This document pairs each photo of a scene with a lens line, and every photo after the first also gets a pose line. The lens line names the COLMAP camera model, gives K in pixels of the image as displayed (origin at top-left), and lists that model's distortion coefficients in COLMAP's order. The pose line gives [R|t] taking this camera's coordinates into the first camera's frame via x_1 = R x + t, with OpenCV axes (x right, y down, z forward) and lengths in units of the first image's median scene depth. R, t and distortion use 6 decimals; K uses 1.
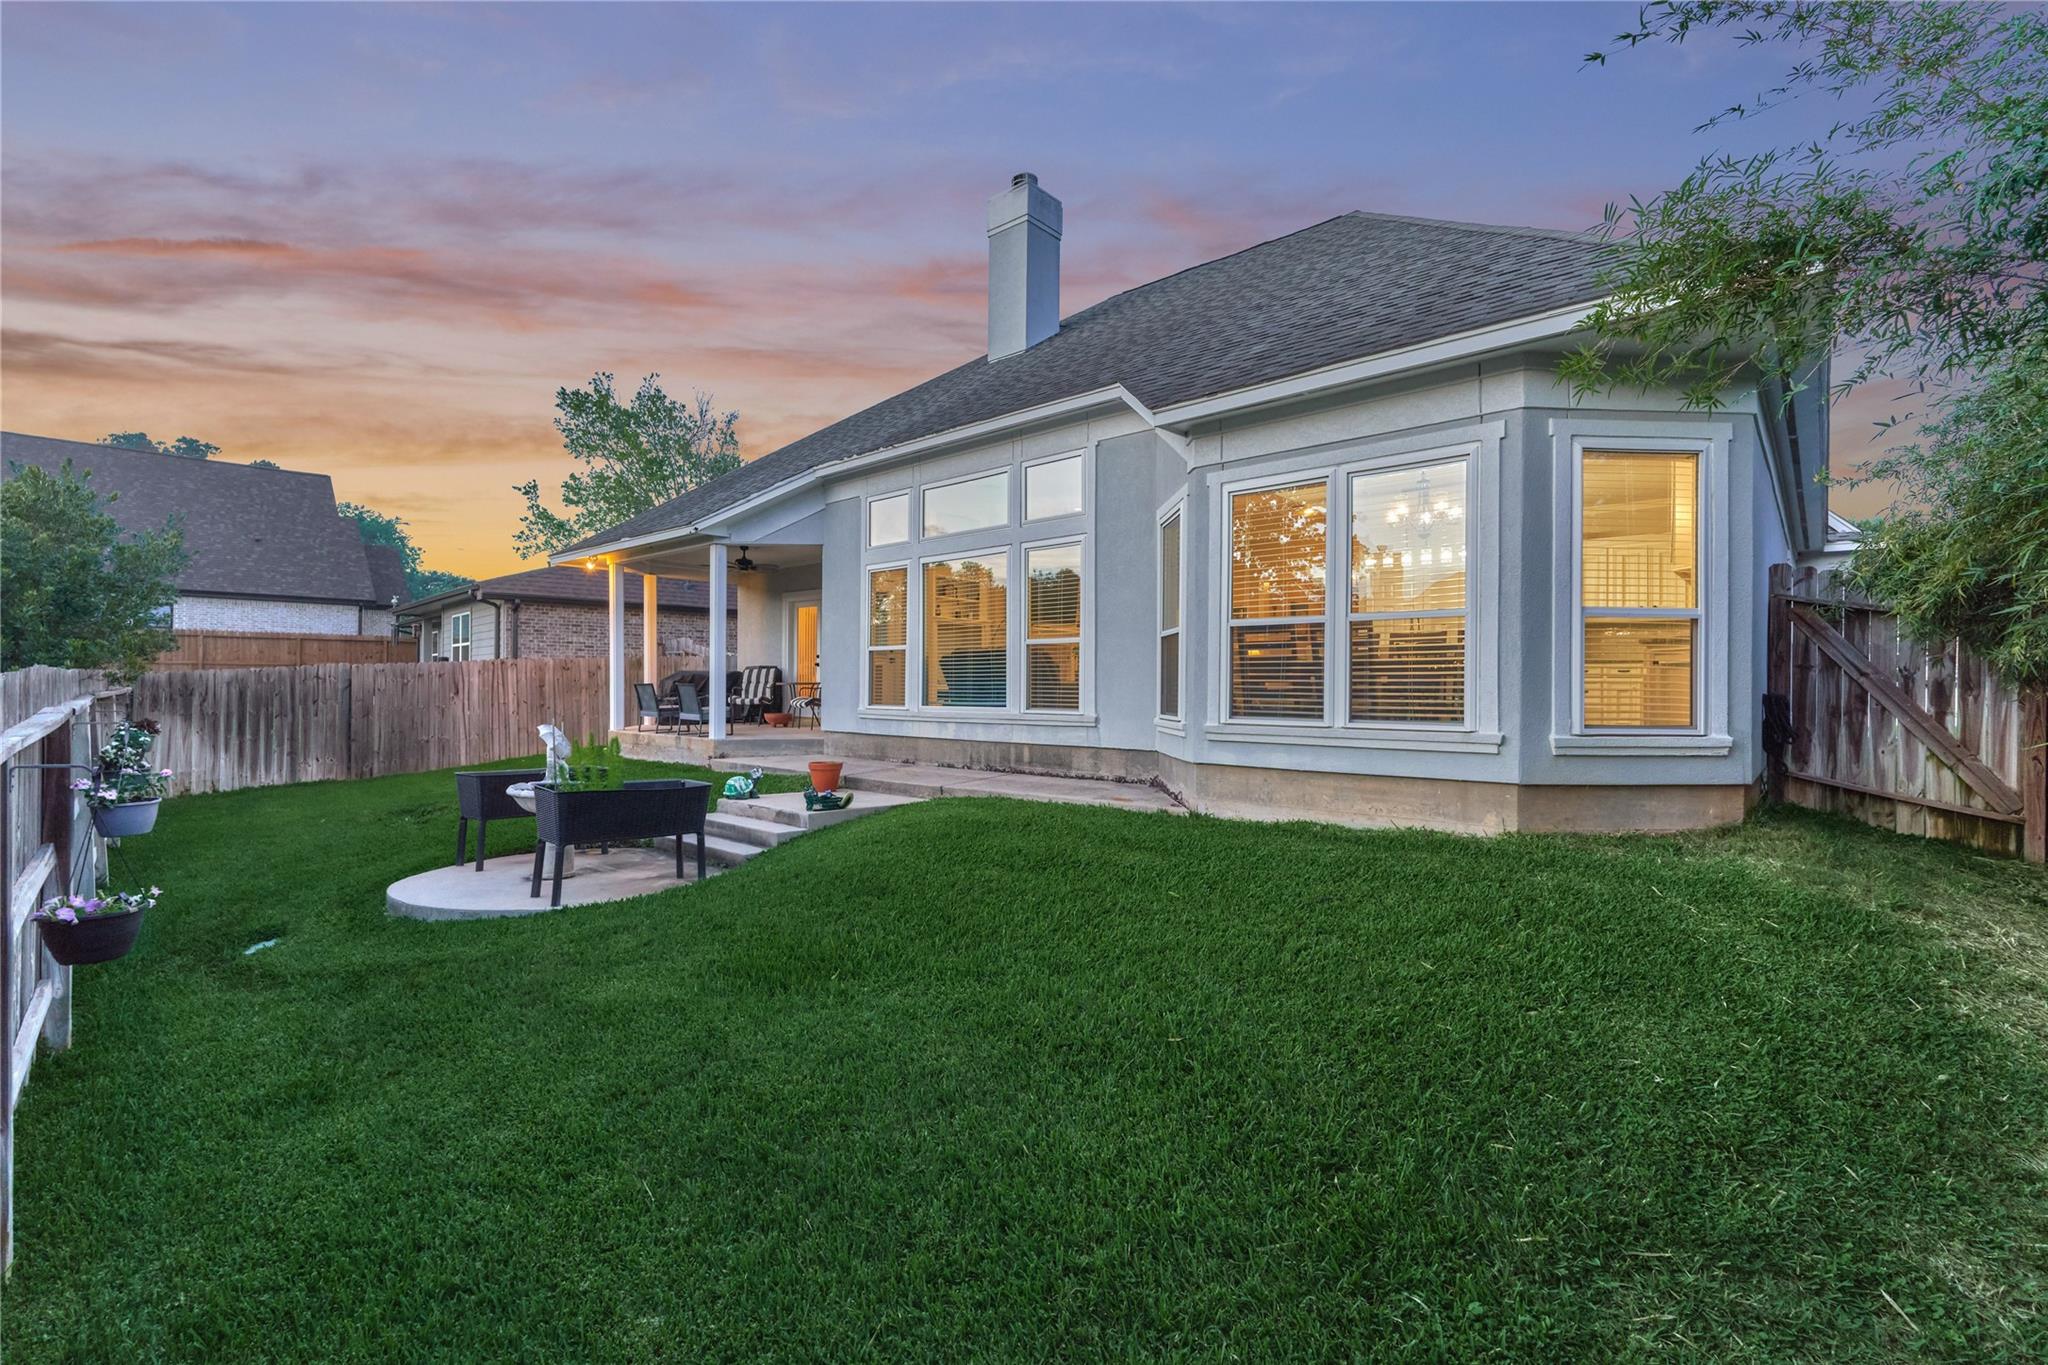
lens RADIAL K [[896.6, 0, 1024.0], [0, 896.6, 685.1], [0, 0, 1]] dist [-0.004782, 0.000749]
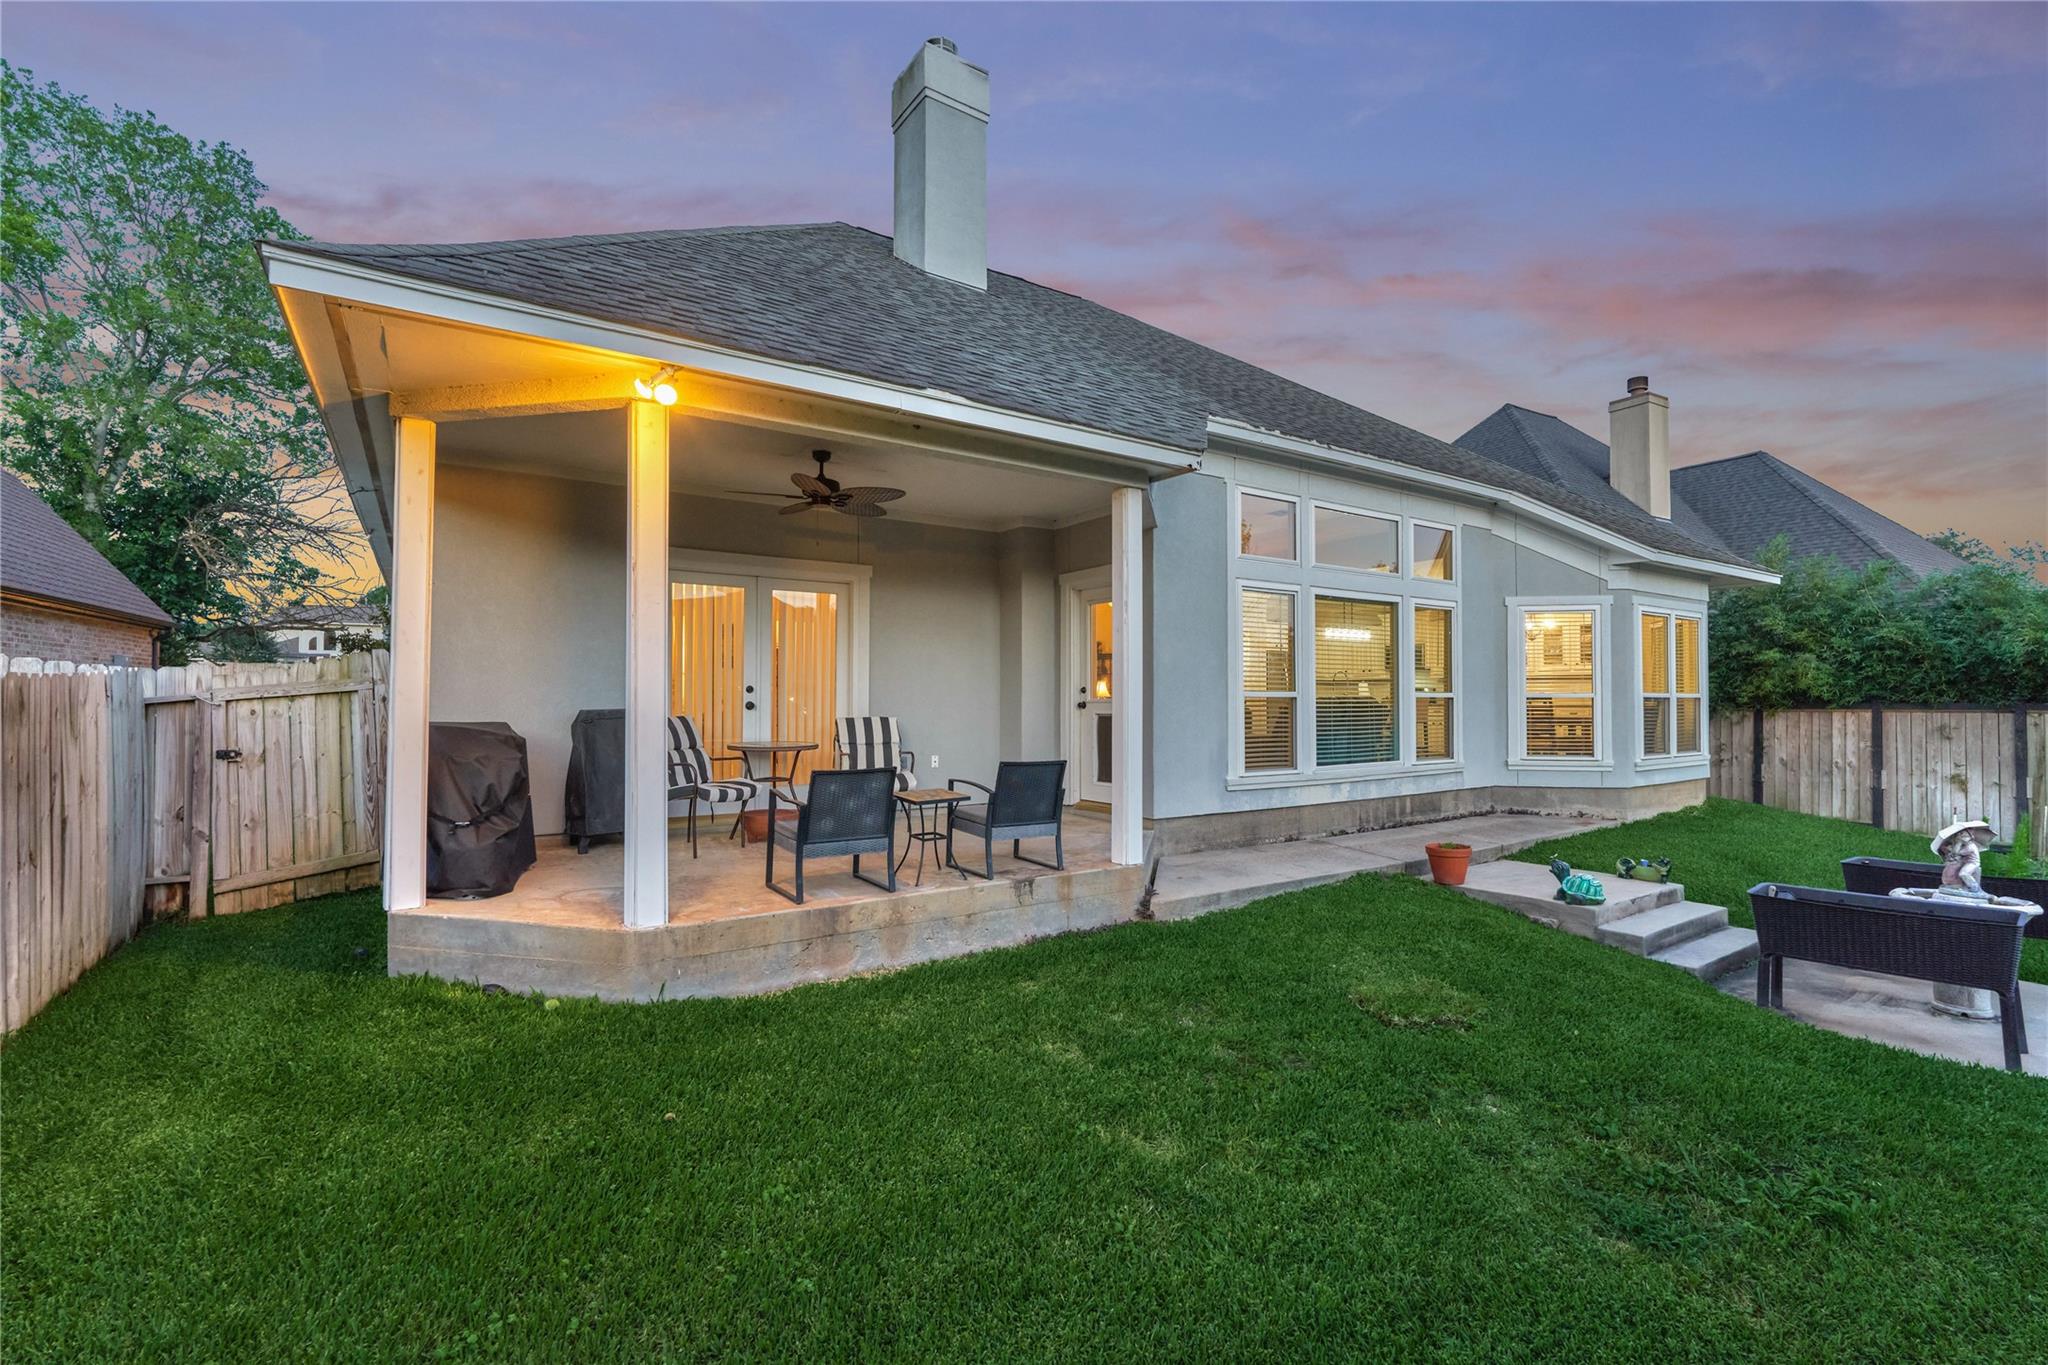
lens RADIAL K [[896.6, 0, 1030.8], [0, 896.6, 677.1], [0, 0, 1]] dist [-0.004782, 0.000749]
pose [[0.229804, 0.018128, 0.973068, -1.342124], [-0.005789, 0.999834, -0.017260, -0.059893], [-0.973220, -0.001666, 0.229871, 1.461210]]
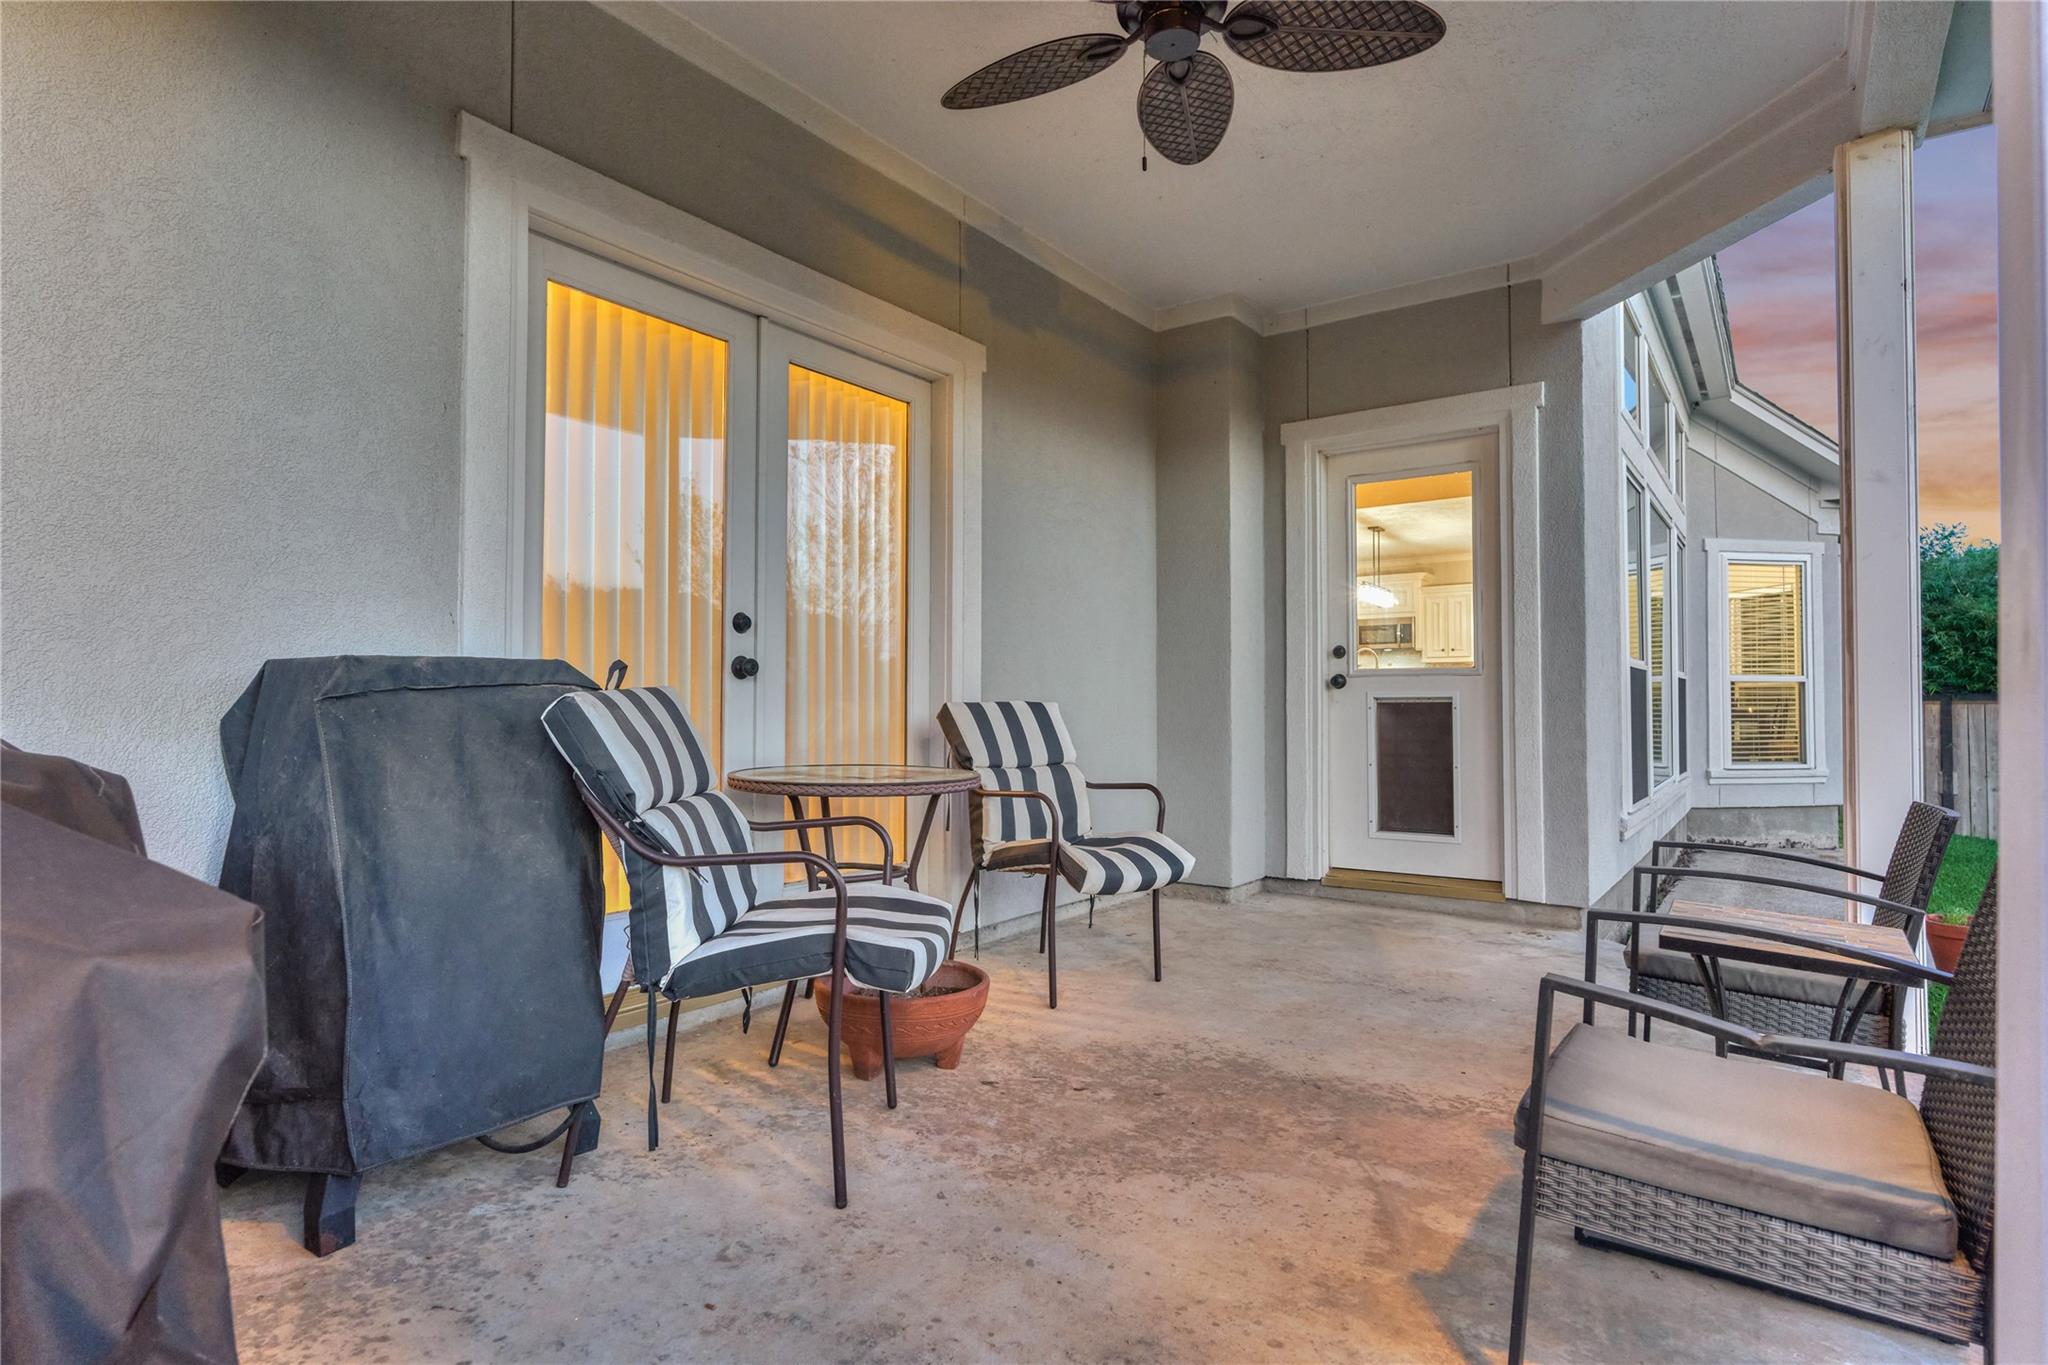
lens RADIAL K [[1071.1, 0, 1029.9], [0, 1071.1, 692.5], [0, 0, 1]] dist [-0.001885, -0.000419]
pose [[-0.122508, 0.008467, 0.992431, -0.889509], [-0.005175, 0.999945, -0.009170, -0.030382], [-0.992454, -0.006259, -0.122457, 1.929719]]
